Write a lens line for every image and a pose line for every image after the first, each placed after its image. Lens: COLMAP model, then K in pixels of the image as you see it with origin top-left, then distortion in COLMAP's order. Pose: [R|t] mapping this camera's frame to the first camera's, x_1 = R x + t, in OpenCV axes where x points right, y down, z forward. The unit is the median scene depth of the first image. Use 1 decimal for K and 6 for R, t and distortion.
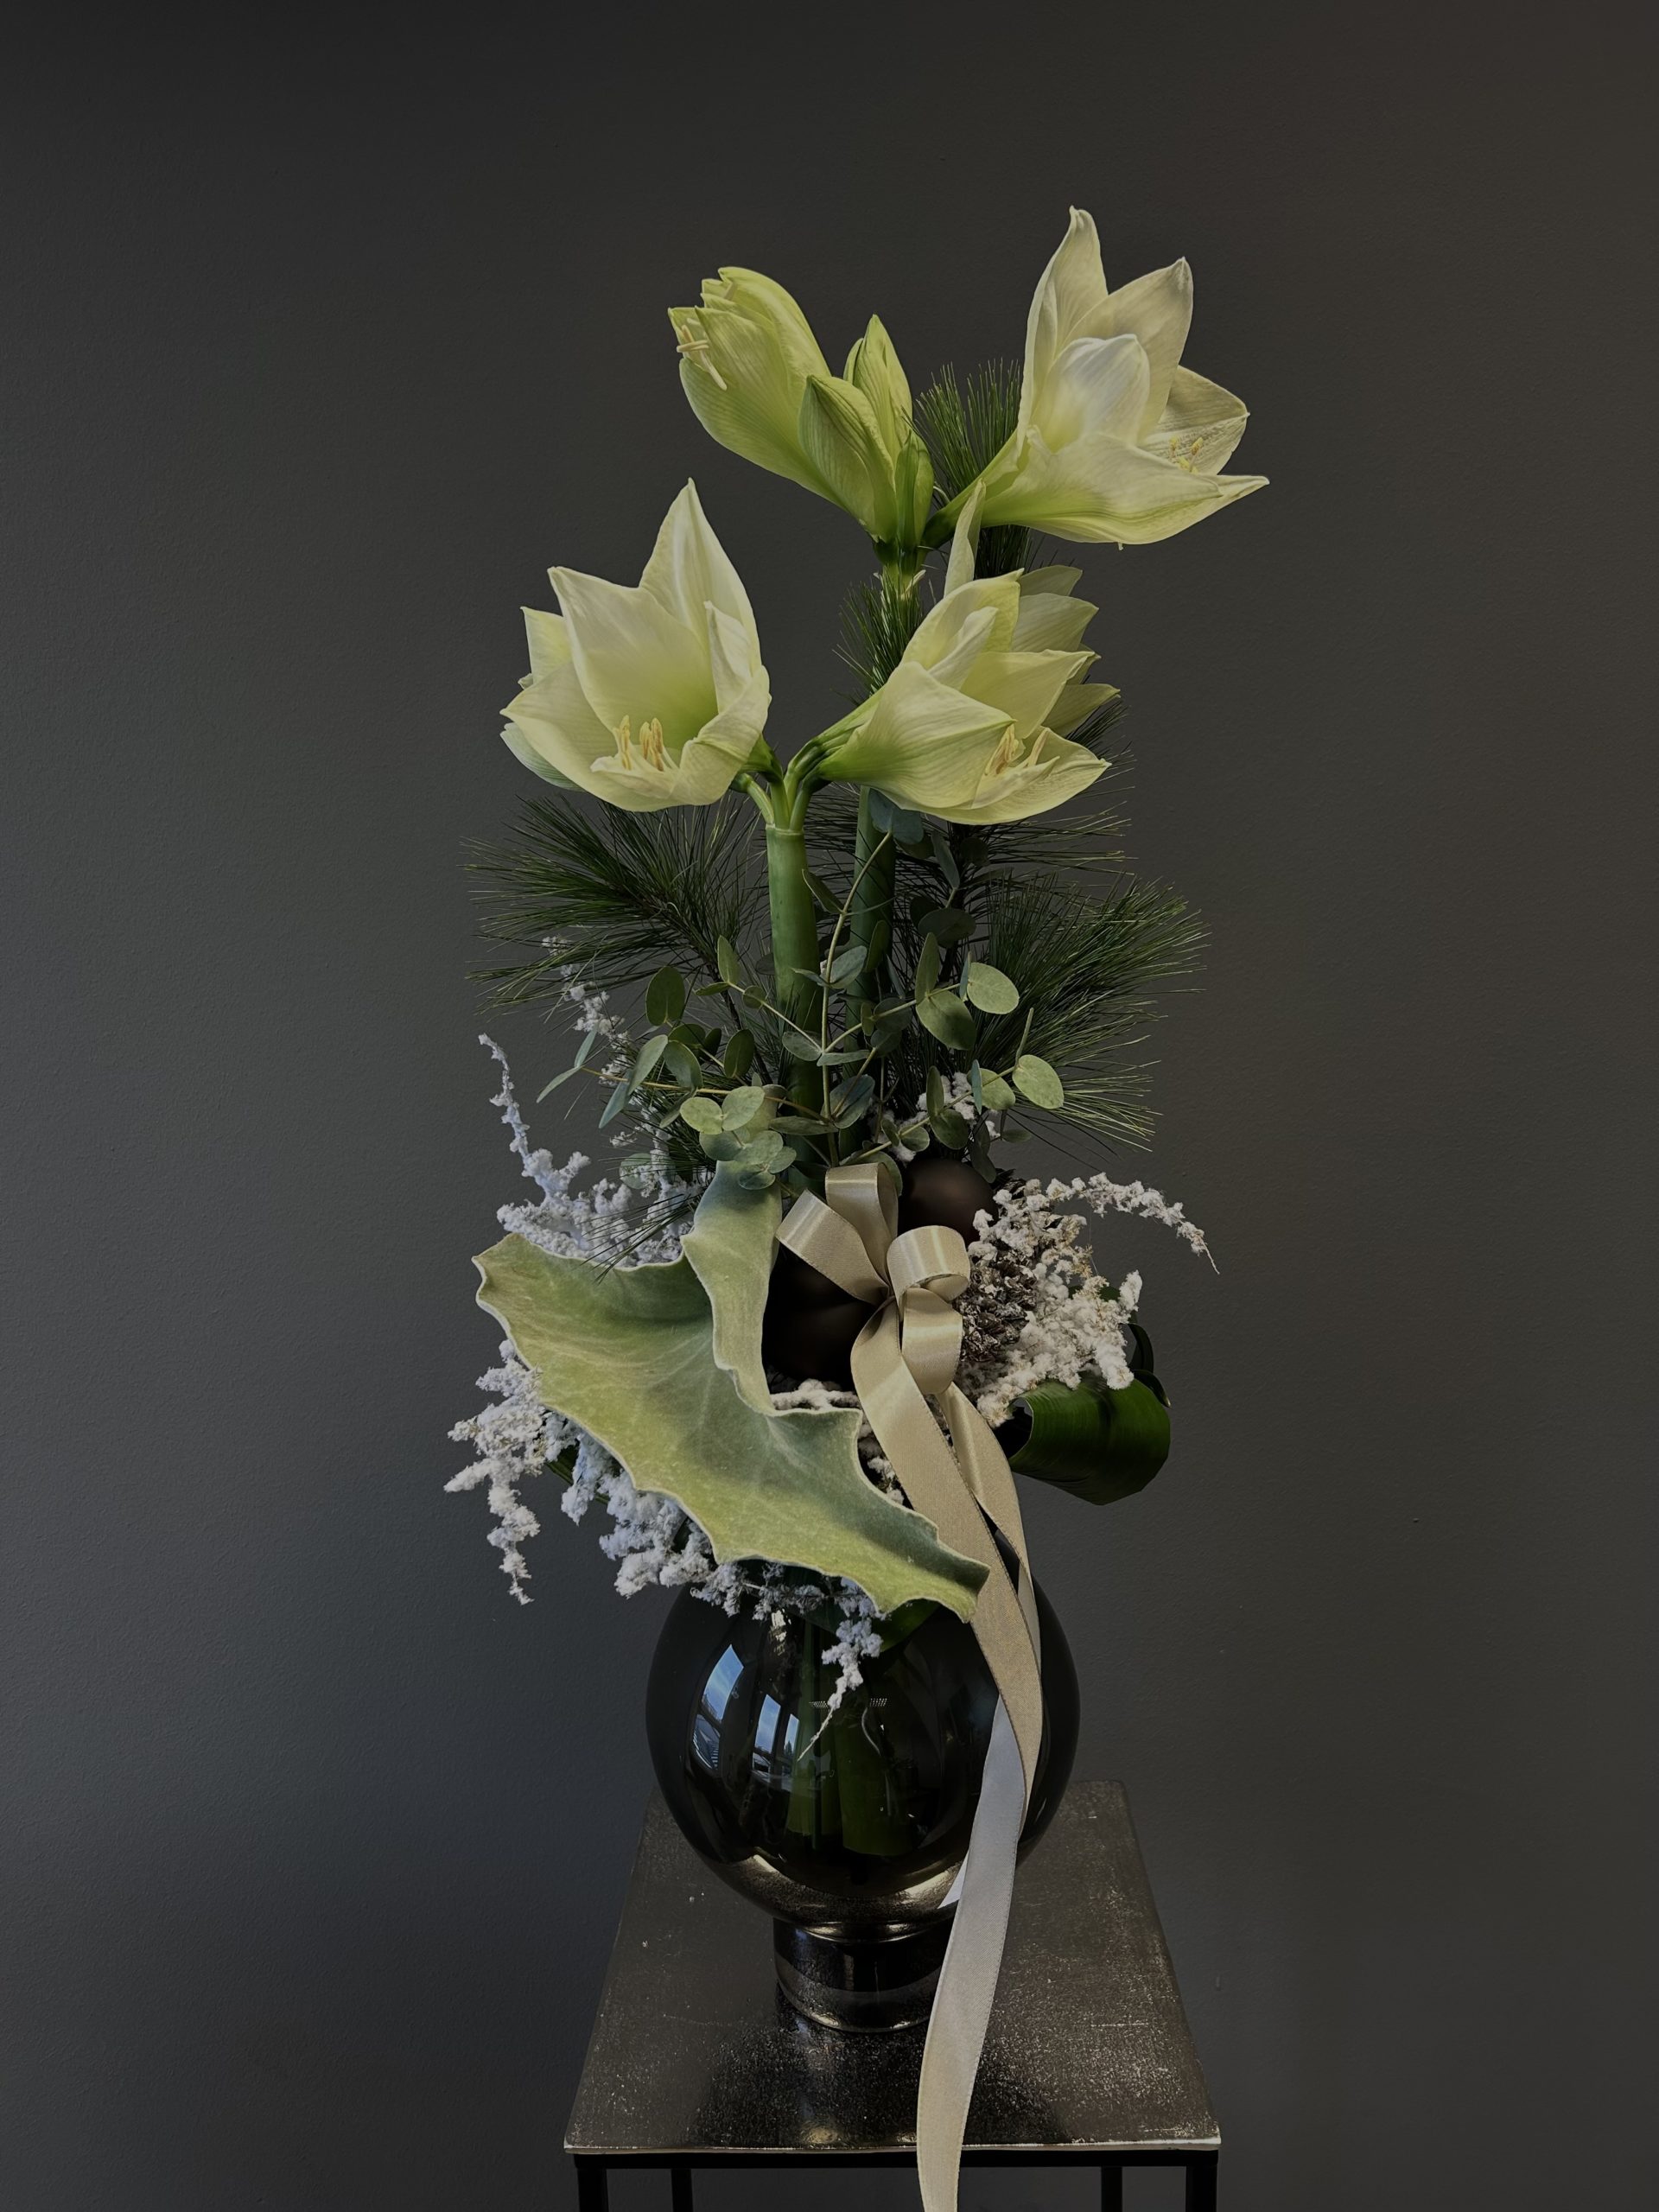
lens RADIAL K [[1626.3, 0, 834.7], [0, 1626.3, 1105.7], [0, 0, 1]] dist [0.107905, -0.203775]
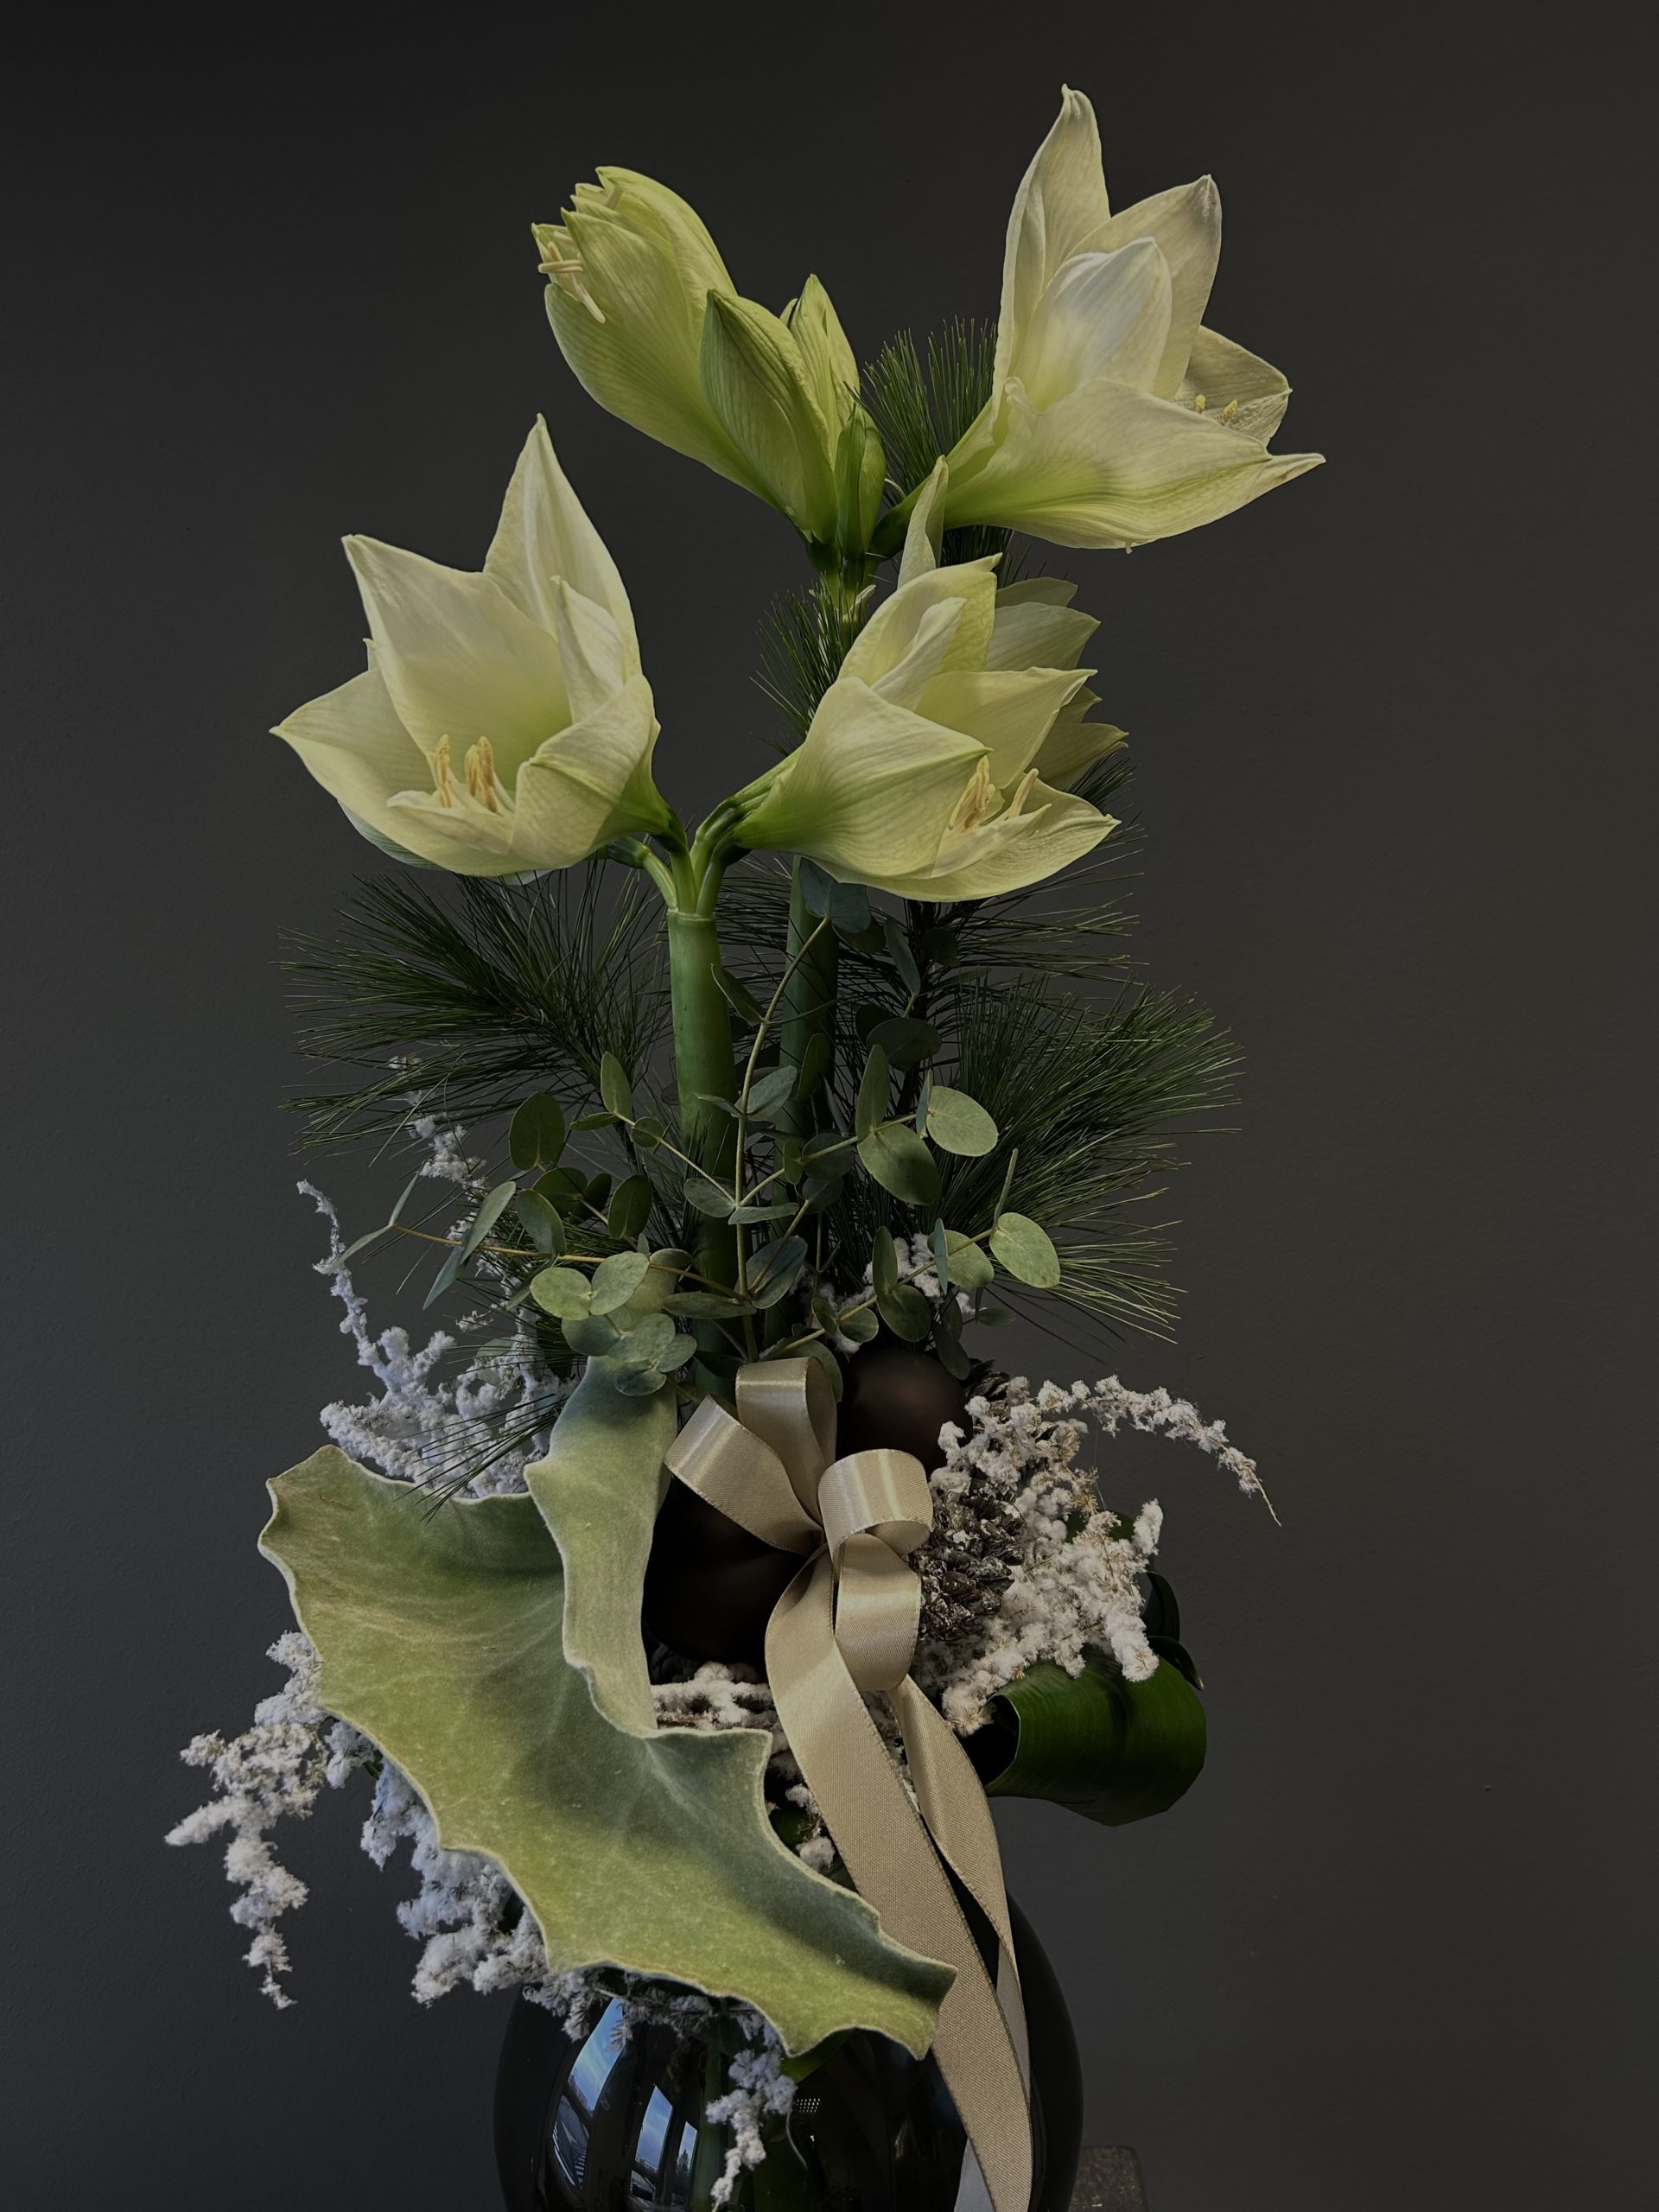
lens RADIAL K [[1624.4, 0, 837.0], [0, 1624.4, 1110.6], [0, 0, 1]] dist [0.080547, -0.125718]
pose [[0.999916, 0.007704, 0.010430, 0.031980], [-0.006744, 0.995995, -0.089153, -0.011080], [-0.011075, 0.089075, 0.995963, 0.263702]]
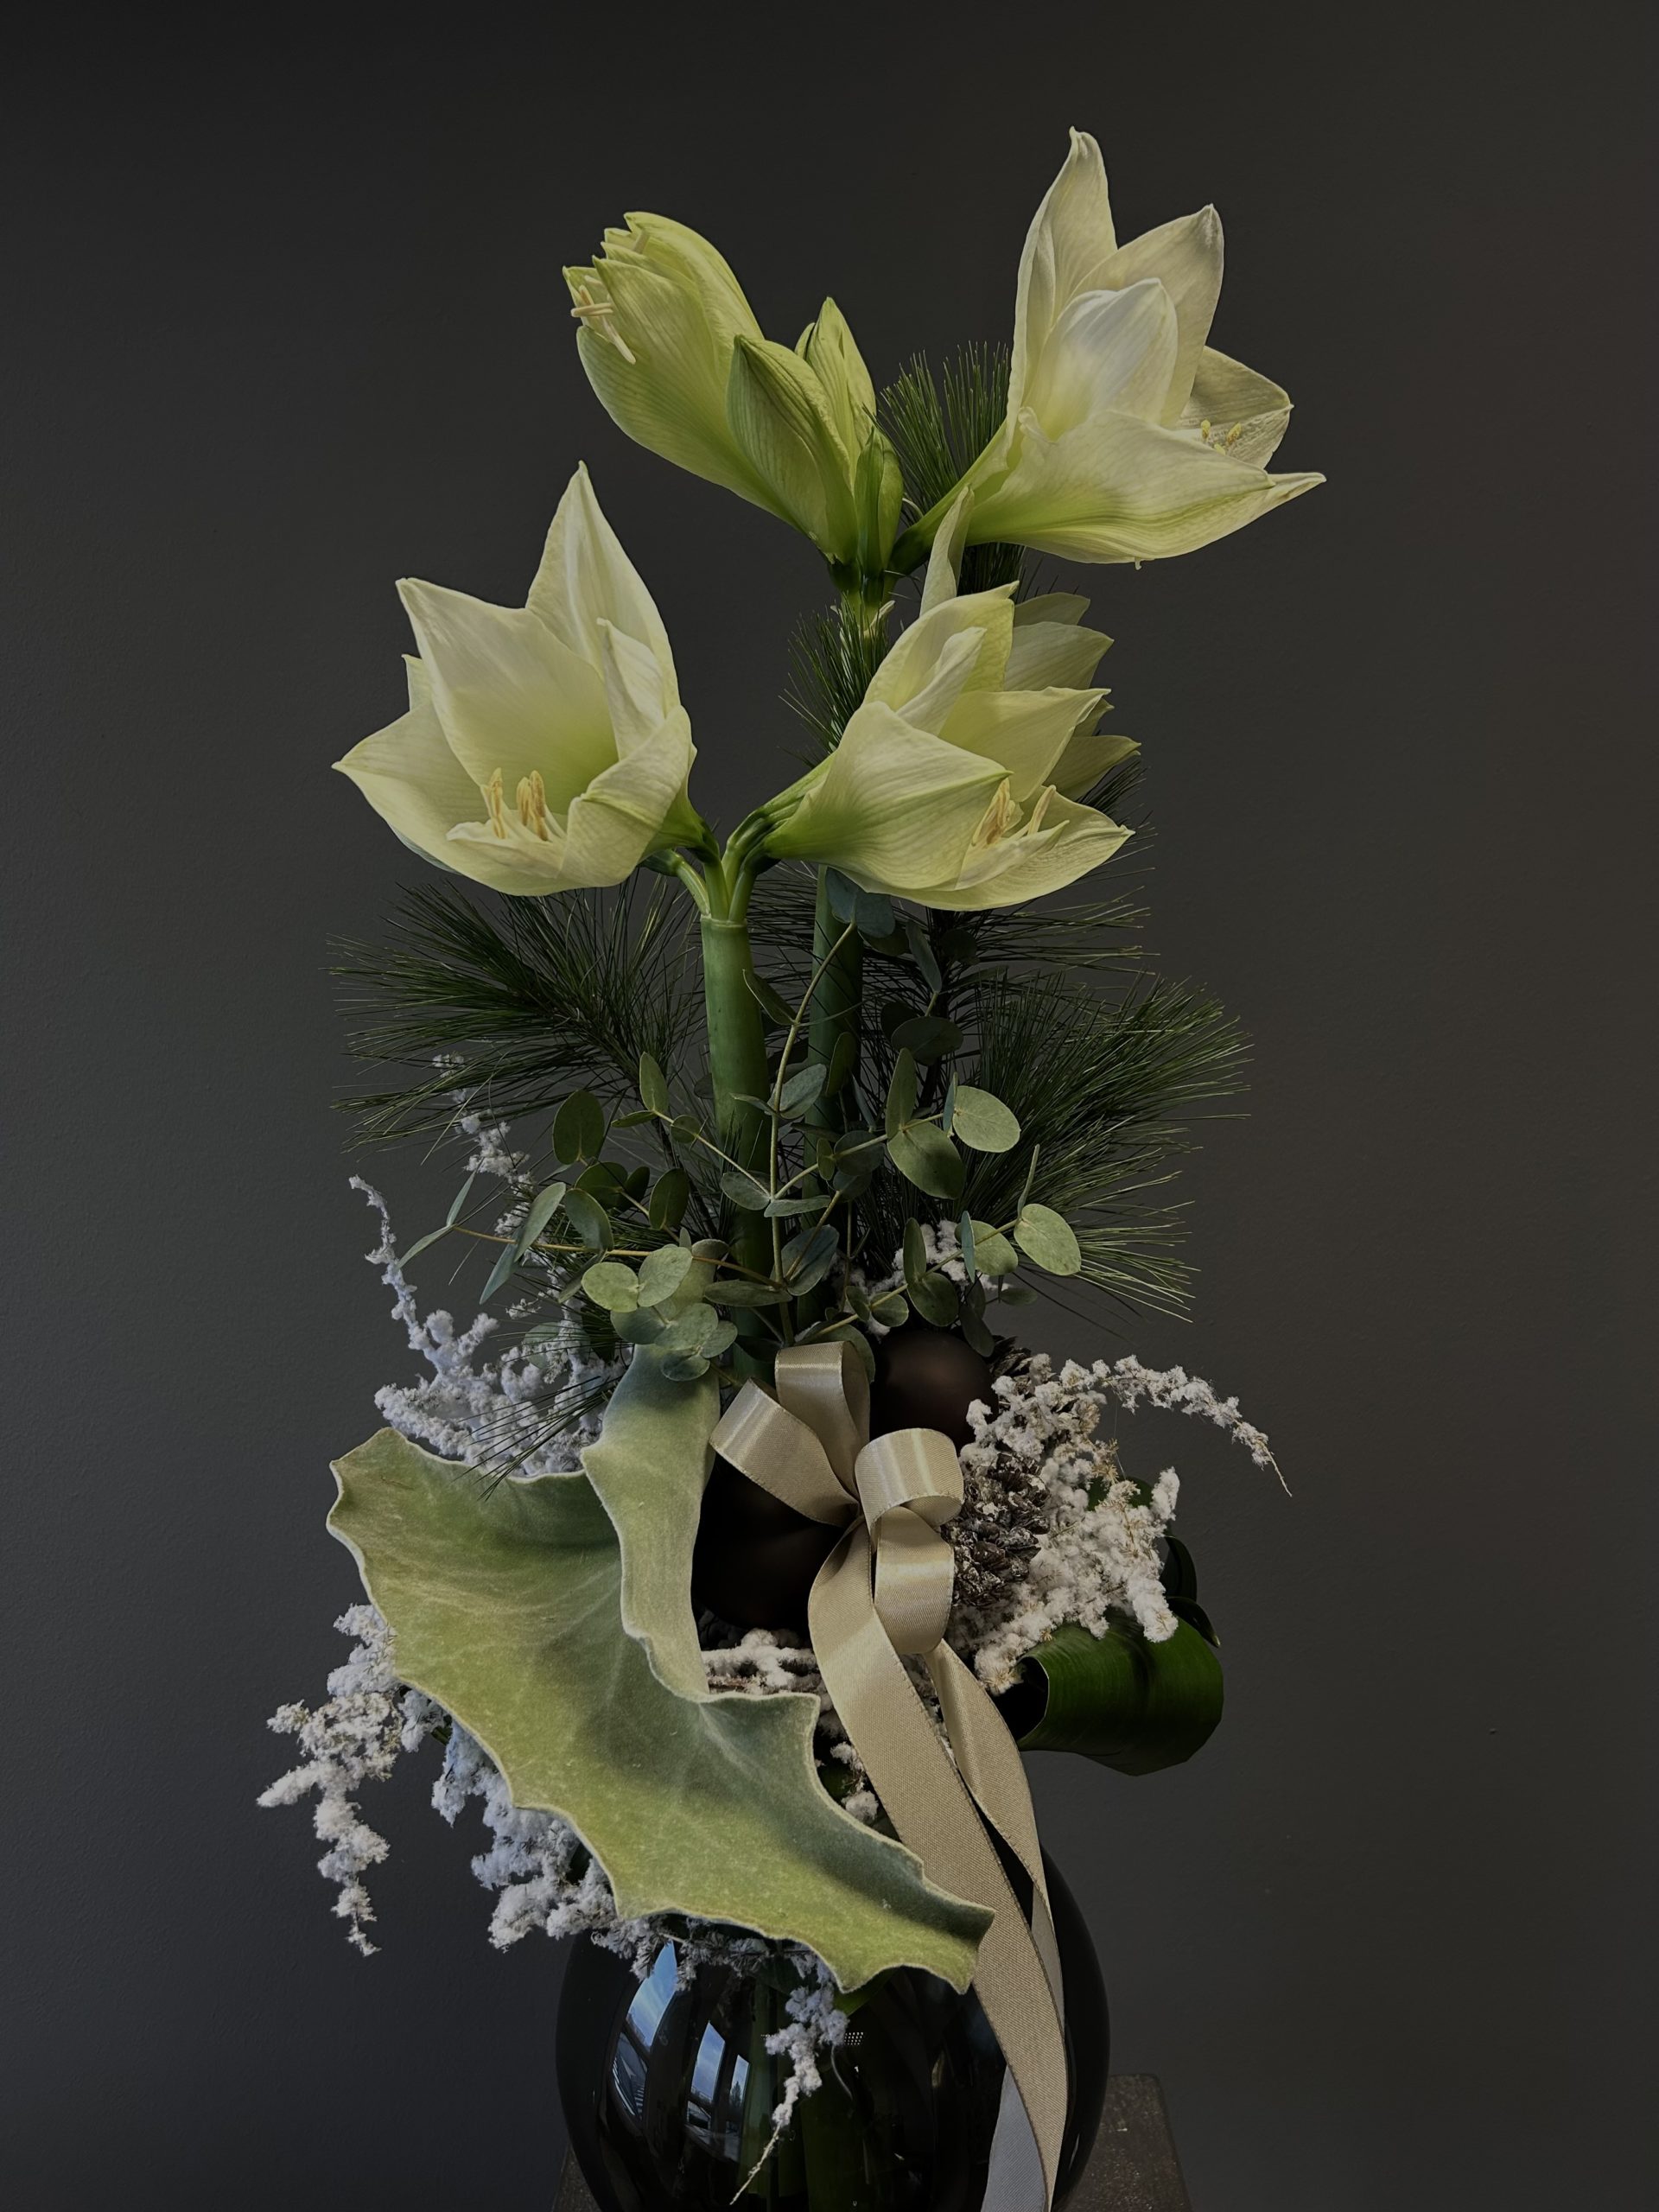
lens RADIAL K [[1626.3, 0, 834.7], [0, 1626.3, 1105.7], [0, 0, 1]] dist [0.107905, -0.203775]
pose [[0.999950, -0.008468, 0.005276, 0.020223], [0.008784, 0.997973, -0.063033, -0.029349], [-0.004732, 0.063076, 0.997997, 0.220123]]
